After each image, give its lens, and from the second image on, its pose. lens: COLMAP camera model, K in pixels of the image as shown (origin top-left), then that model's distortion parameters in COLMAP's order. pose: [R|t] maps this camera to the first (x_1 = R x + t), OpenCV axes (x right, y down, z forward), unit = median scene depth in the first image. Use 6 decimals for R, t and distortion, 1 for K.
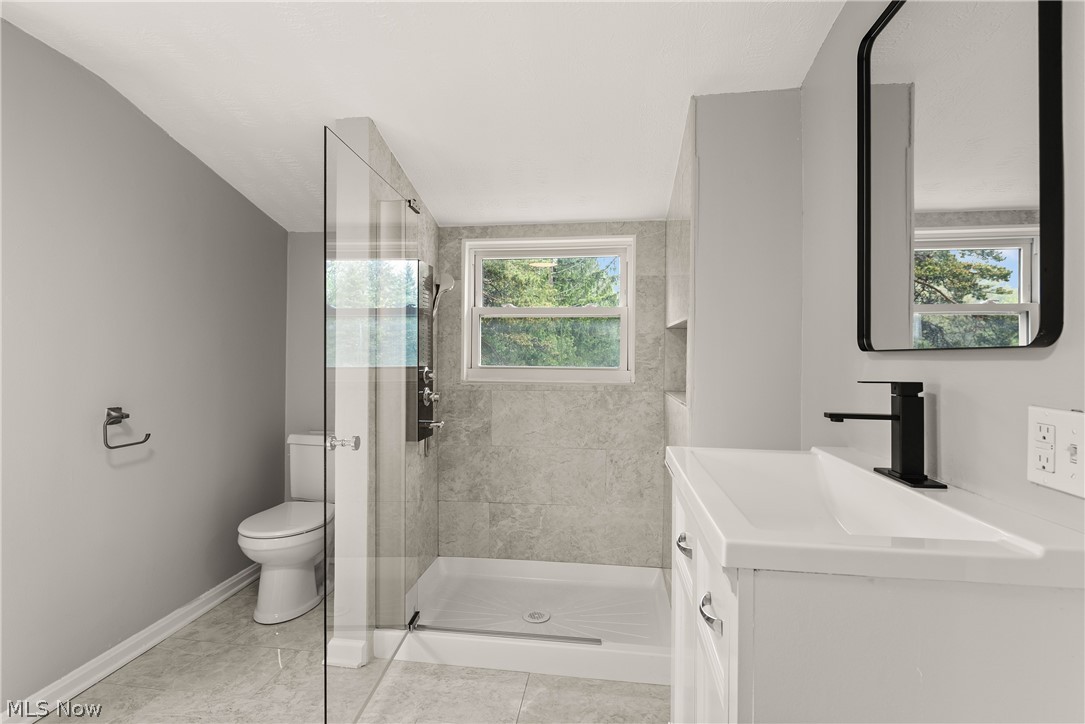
lens RADIAL K [[524.0, 0, 540.2], [0, 524.0, 353.0], [0, 0, 1]] dist [-0.000669, -0.001498]
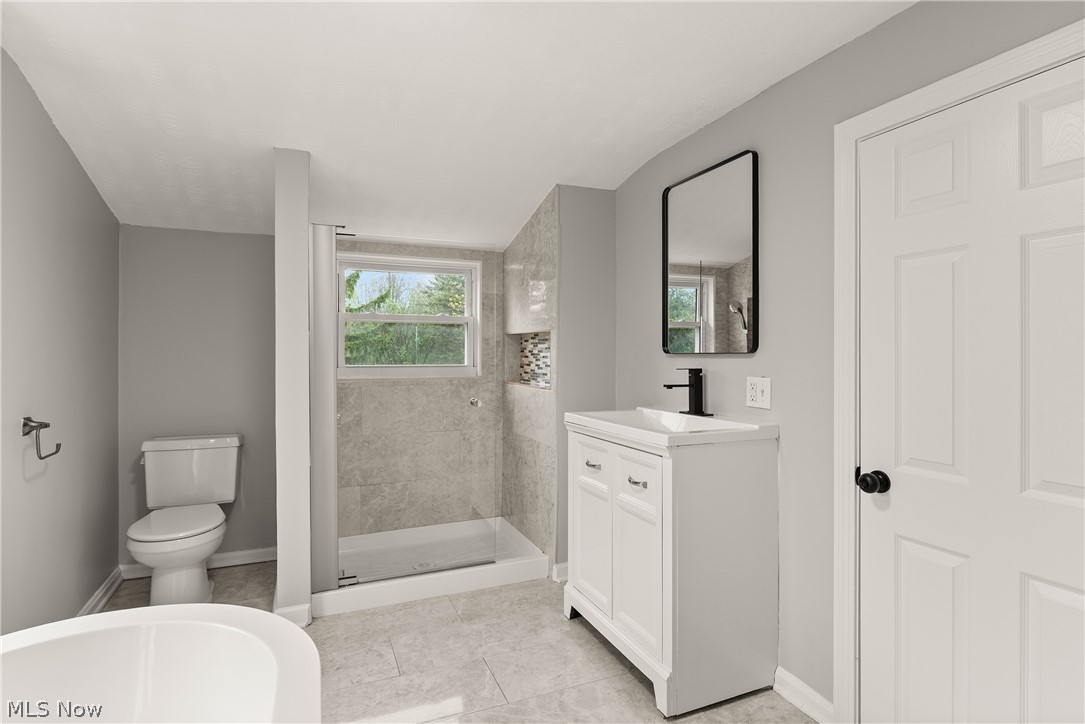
lens RADIAL K [[550.4, 0, 543.4], [0, 550.4, 358.0], [0, 0, 1]] dist [0.002457, -0.000215]
pose [[0.853808, -0.011679, 0.520457, -0.450041], [0.003361, 0.999851, 0.016922, -0.012167], [-0.520577, -0.012699, 0.853720, -0.264026]]
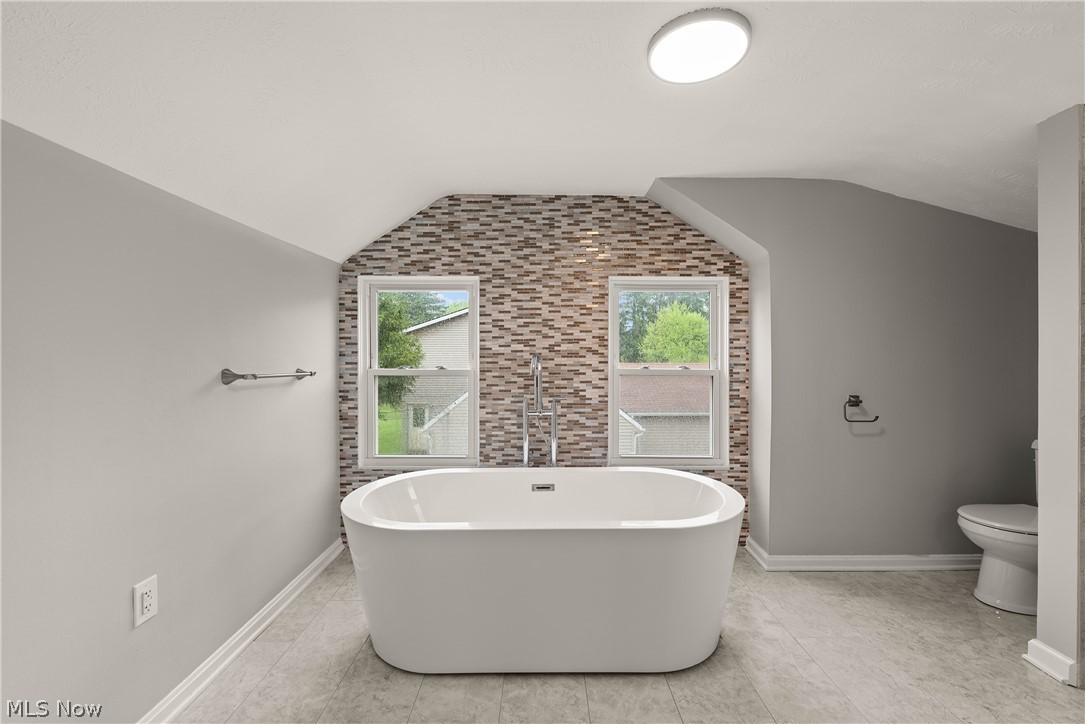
lens RADIAL K [[449.2, 0, 541.9], [0, 449.2, 365.6], [0, 0, 1]] dist [0.002769, -0.003493]
pose [[0.138656, 0.006250, -0.990321, 0.279613], [0.007141, 0.999948, 0.007311, 0.003086], [0.990315, -0.008085, 0.138604, -0.051559]]
